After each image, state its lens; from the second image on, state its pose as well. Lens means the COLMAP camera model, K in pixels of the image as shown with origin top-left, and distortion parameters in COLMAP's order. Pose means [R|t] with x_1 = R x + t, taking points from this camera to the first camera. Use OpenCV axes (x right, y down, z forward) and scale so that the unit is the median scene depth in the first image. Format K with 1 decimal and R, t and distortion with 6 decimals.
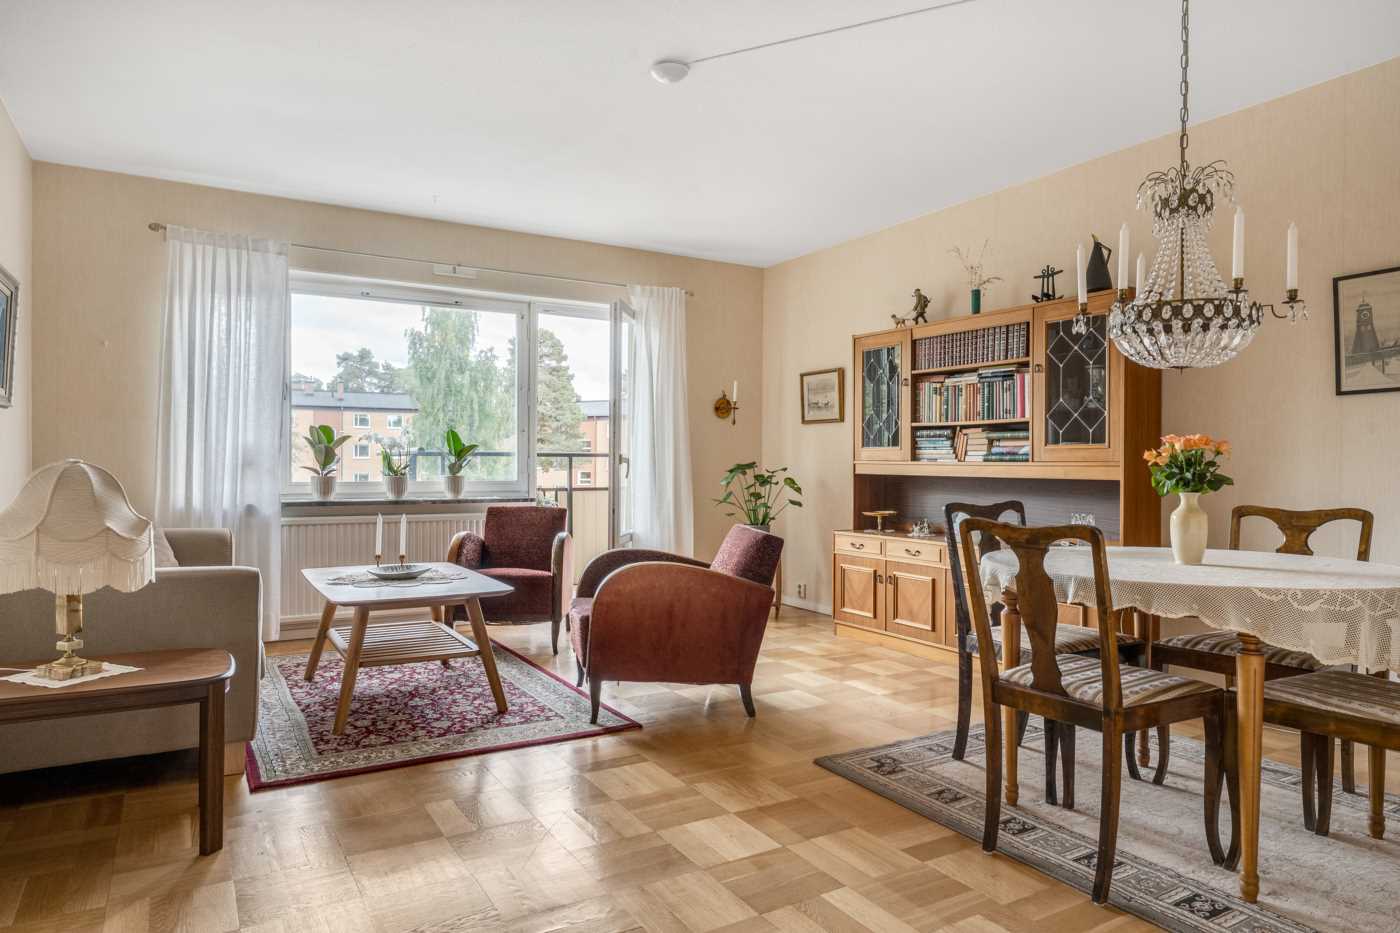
lens RADIAL K [[861.5, 0, 702.8], [0, 861.5, 462.3], [0, 0, 1]] dist [-0.007442, 0.000152]
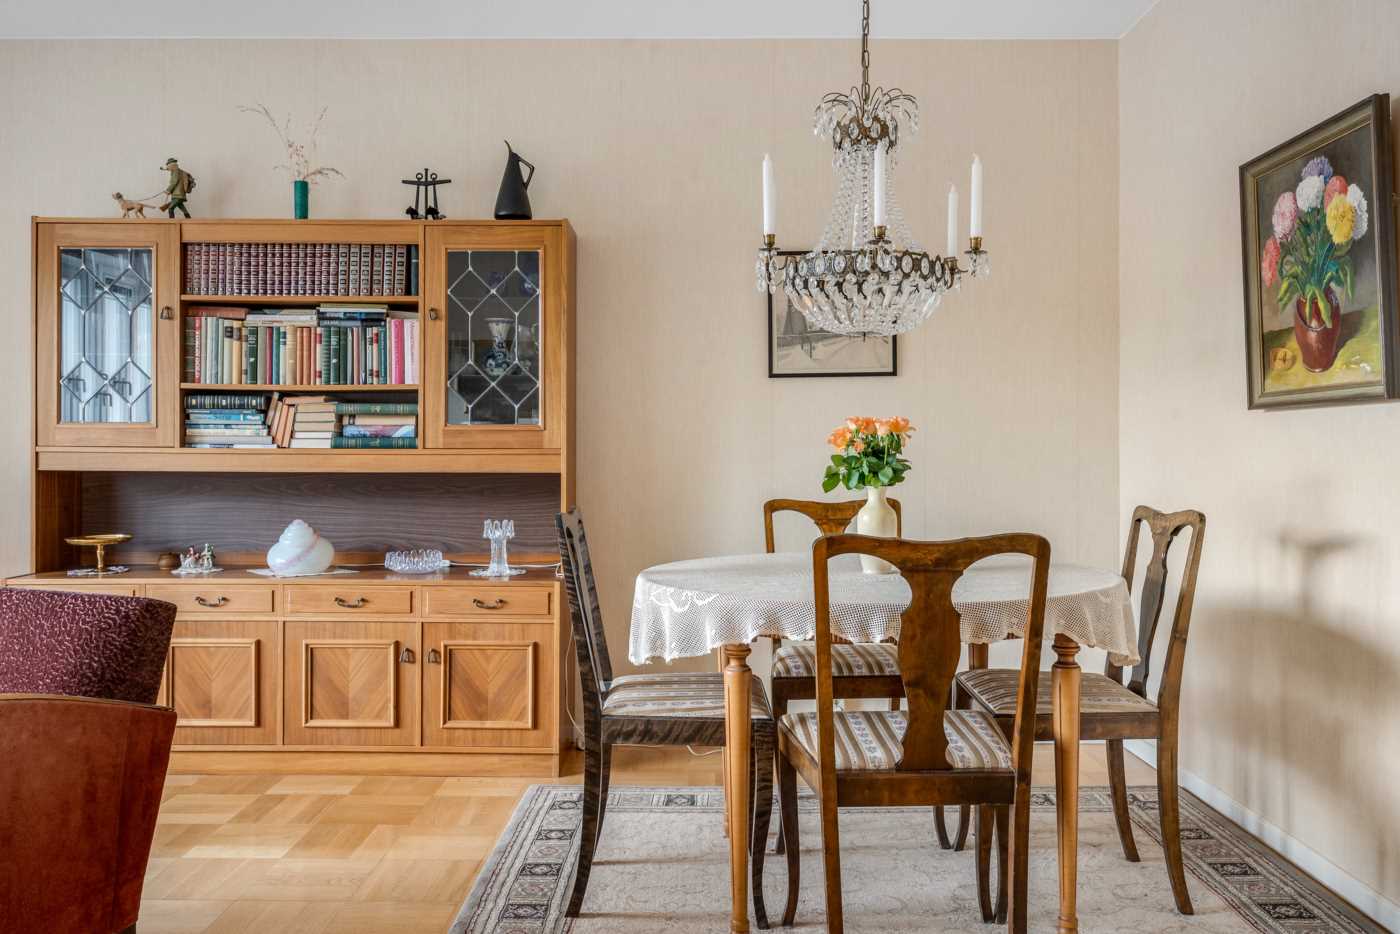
lens RADIAL K [[1083.2, 0, 717.6], [0, 1083.2, 437.1], [0, 0, 1]] dist [-0.012298, 0.001893]
pose [[0.507813, 0.008550, 0.861425, -0.232041], [0.000115, 0.999950, -0.009992, -0.001045], [-0.861467, 0.005173, 0.507787, 0.339036]]
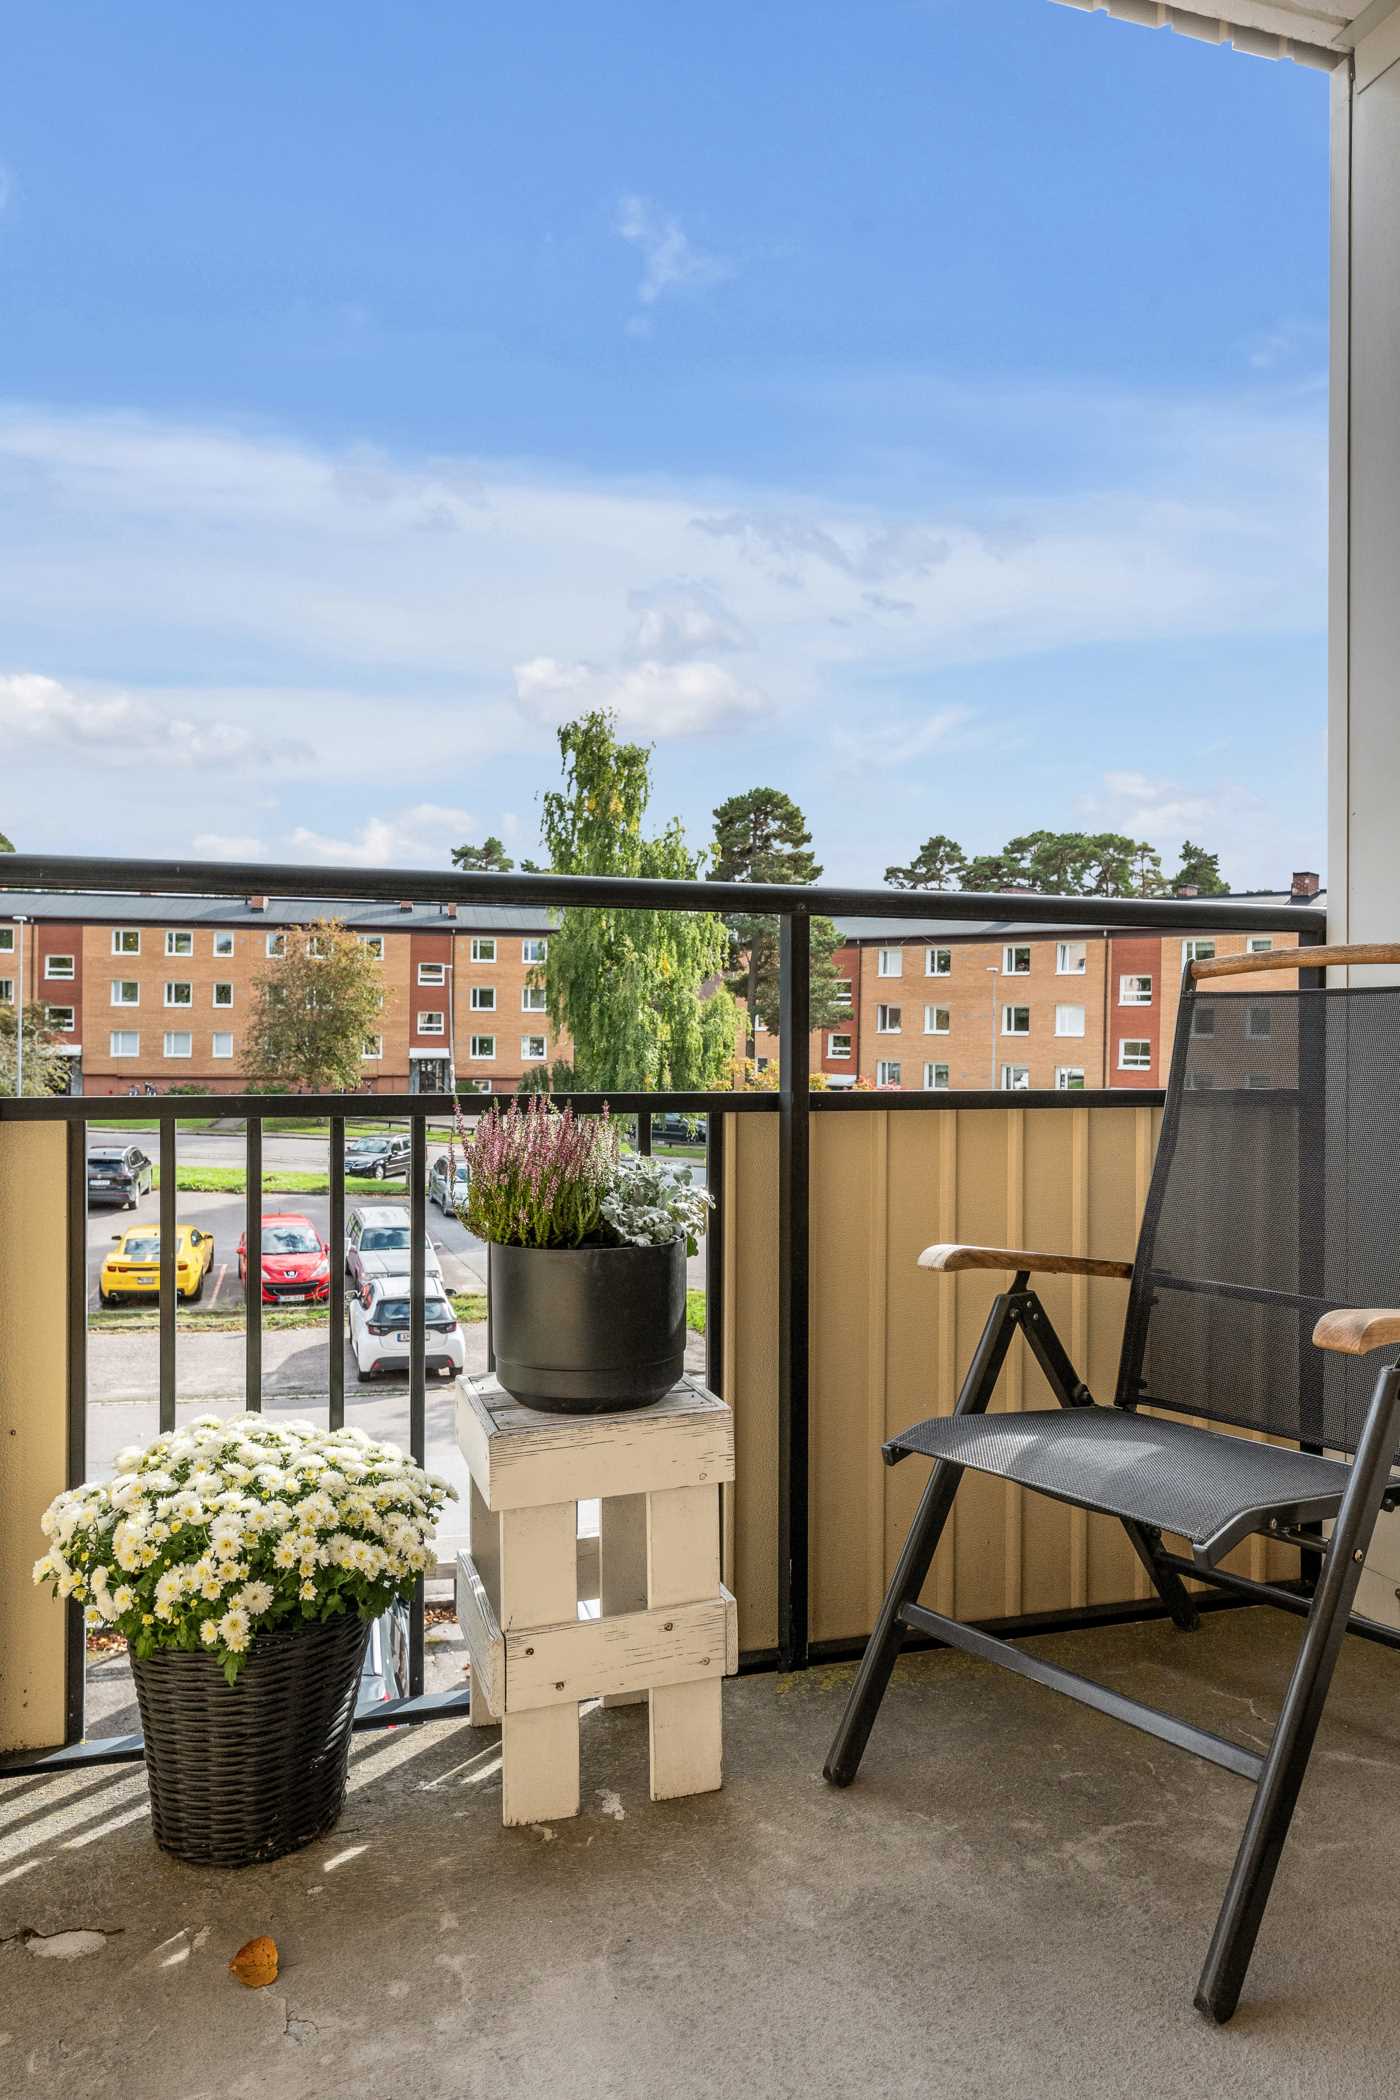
lens RADIAL K [[1360.0, 0, 698.6], [0, 1360.0, 1047.3], [0, 0, 1]] dist [-0.007909, 0.004541]
pose [[0.971352, 0.006250, -0.237565, -0.163078], [-0.001632, 0.999806, 0.019632, 0.023929], [0.237641, -0.018682, 0.971173, 1.165489]]
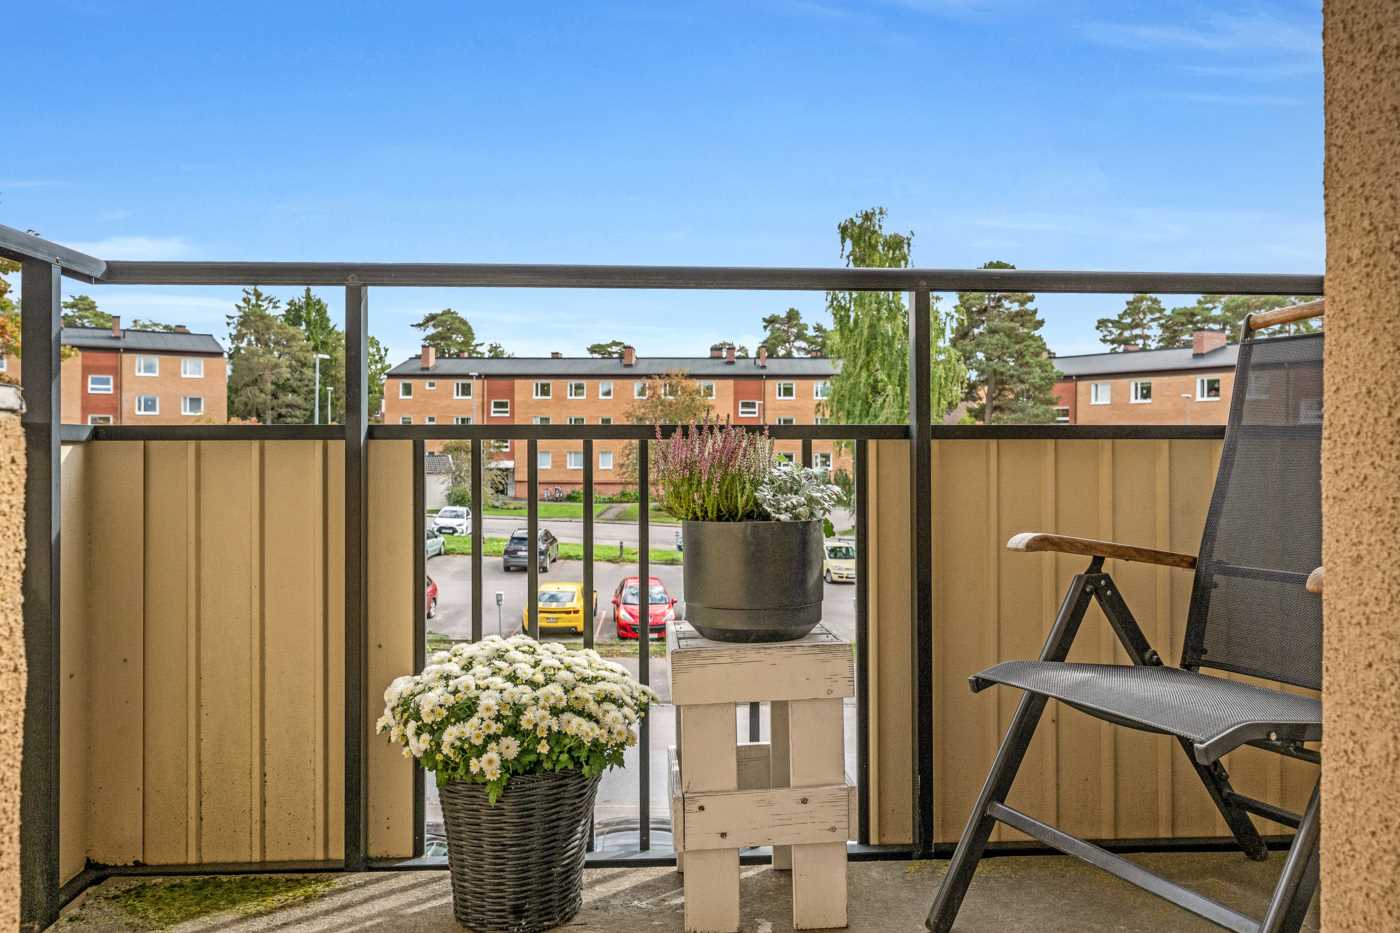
lens RADIAL K [[1001.3, 0, 709.1], [0, 1001.3, 455.2], [0, 0, 1]] dist [-0.005602, -0.001858]
pose [[0.888592, -0.002294, -0.458692, -0.120836], [0.008378, 0.999902, 0.011230, 0.054920], [0.458621, -0.013821, 0.888524, 1.175337]]
